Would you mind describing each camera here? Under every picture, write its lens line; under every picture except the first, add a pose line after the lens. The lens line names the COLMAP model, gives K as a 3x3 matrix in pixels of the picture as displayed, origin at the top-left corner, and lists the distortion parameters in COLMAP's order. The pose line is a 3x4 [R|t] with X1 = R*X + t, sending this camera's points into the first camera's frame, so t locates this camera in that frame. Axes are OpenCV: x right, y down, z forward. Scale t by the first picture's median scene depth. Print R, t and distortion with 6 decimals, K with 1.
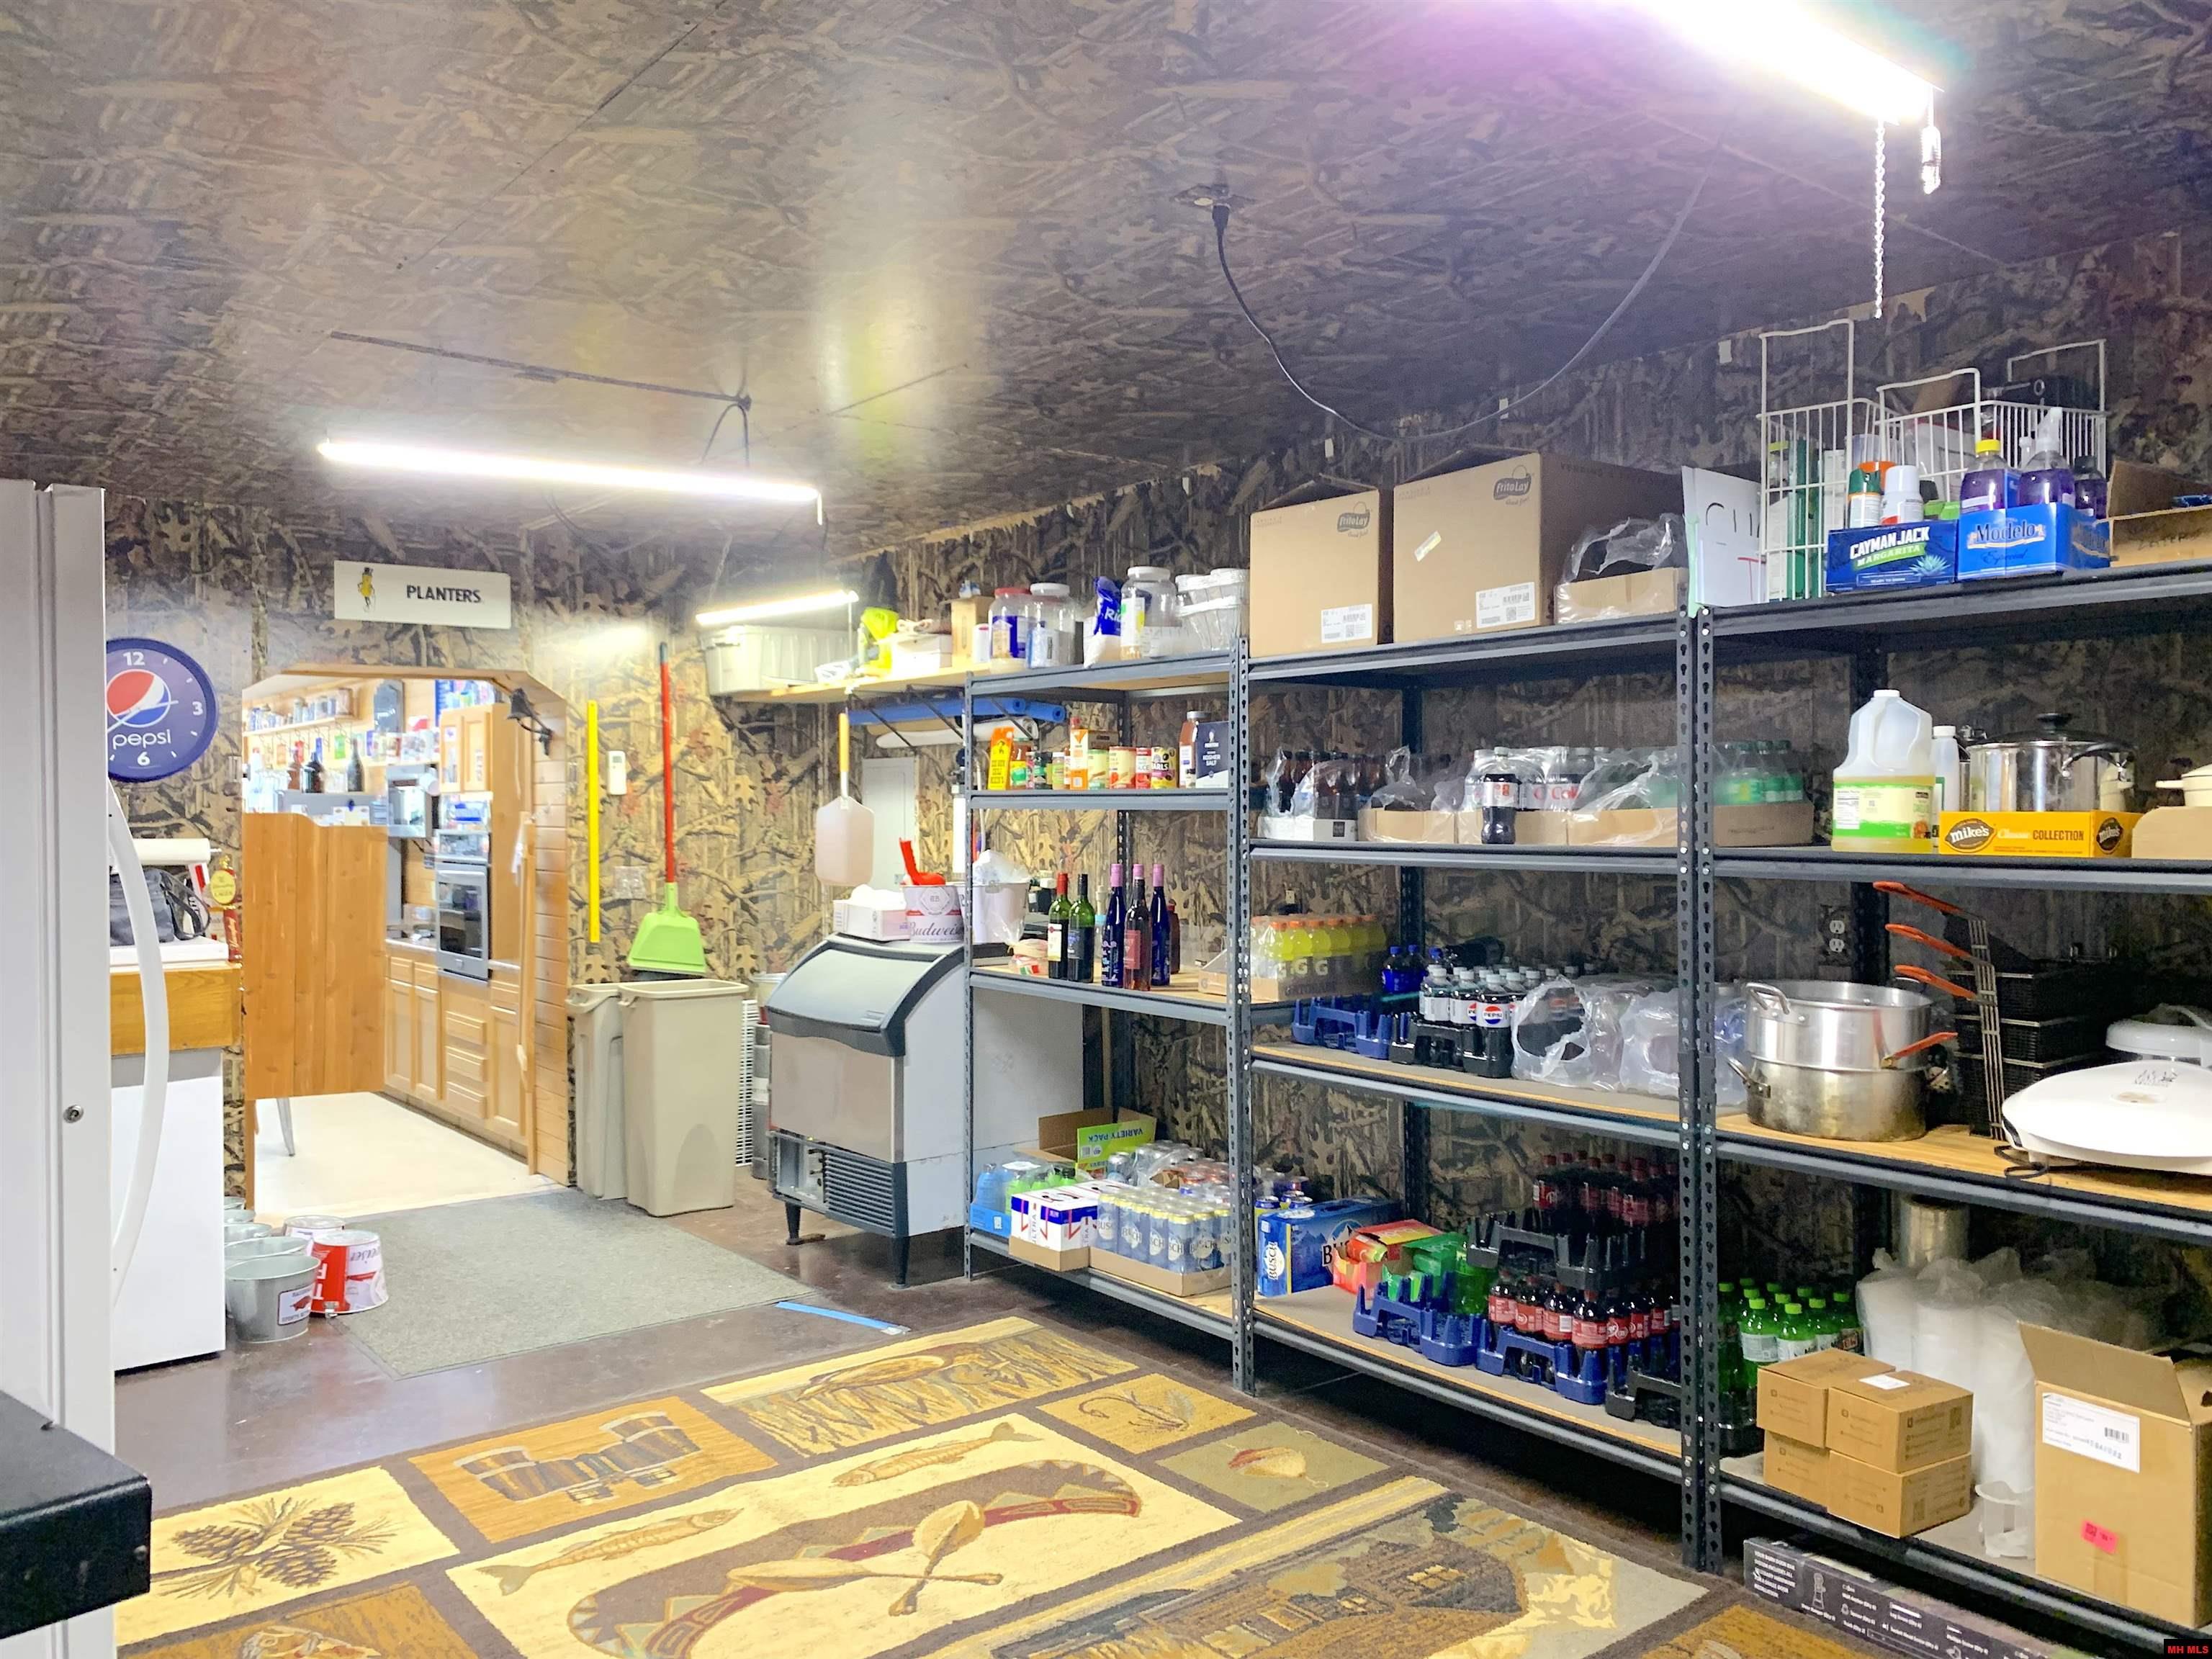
lens RADIAL K [[1685.3, 0, 1101.9], [0, 1685.3, 815.8], [0, 0, 1]] dist [0.049993, -0.072778]
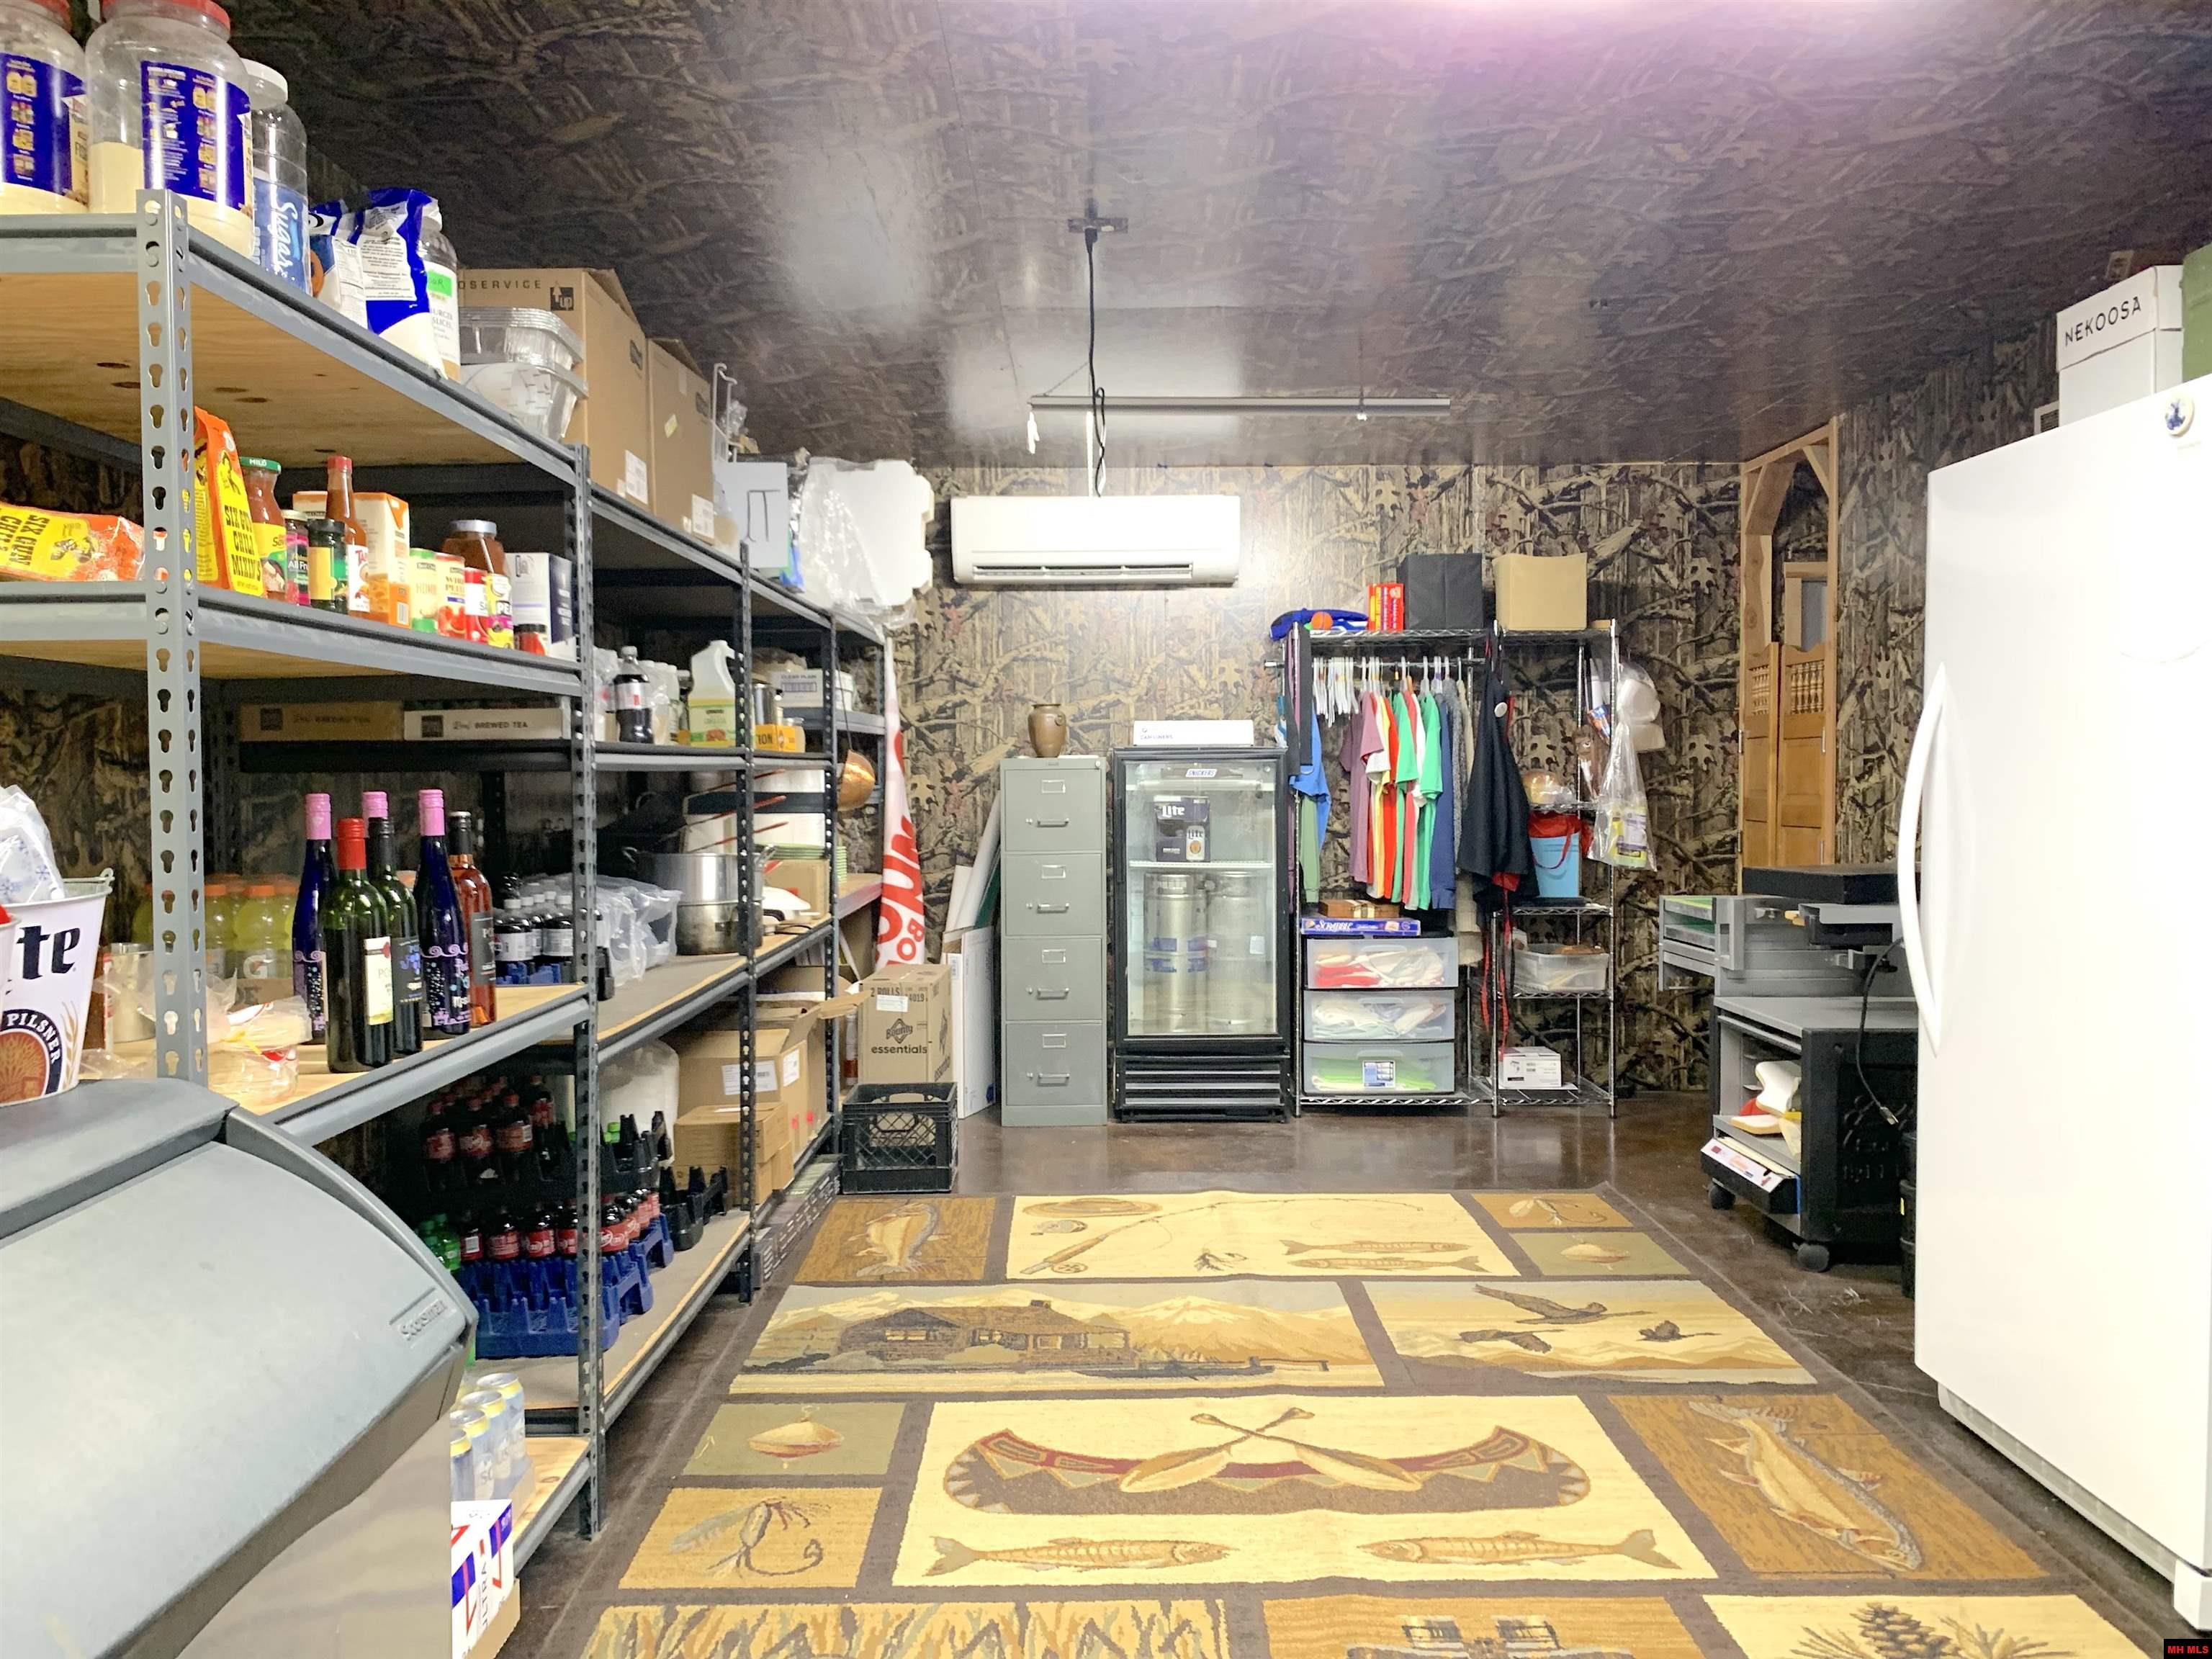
lens RADIAL K [[1685.3, 0, 1103.6], [0, 1685.3, 832.2], [0, 0, 1]] dist [0.049993, -0.072778]
pose [[-0.780818, -0.016667, 0.624536, -0.607460], [0.014179, 0.998914, 0.044386, 0.028059], [-0.624597, 0.043513, -0.779734, 1.664252]]
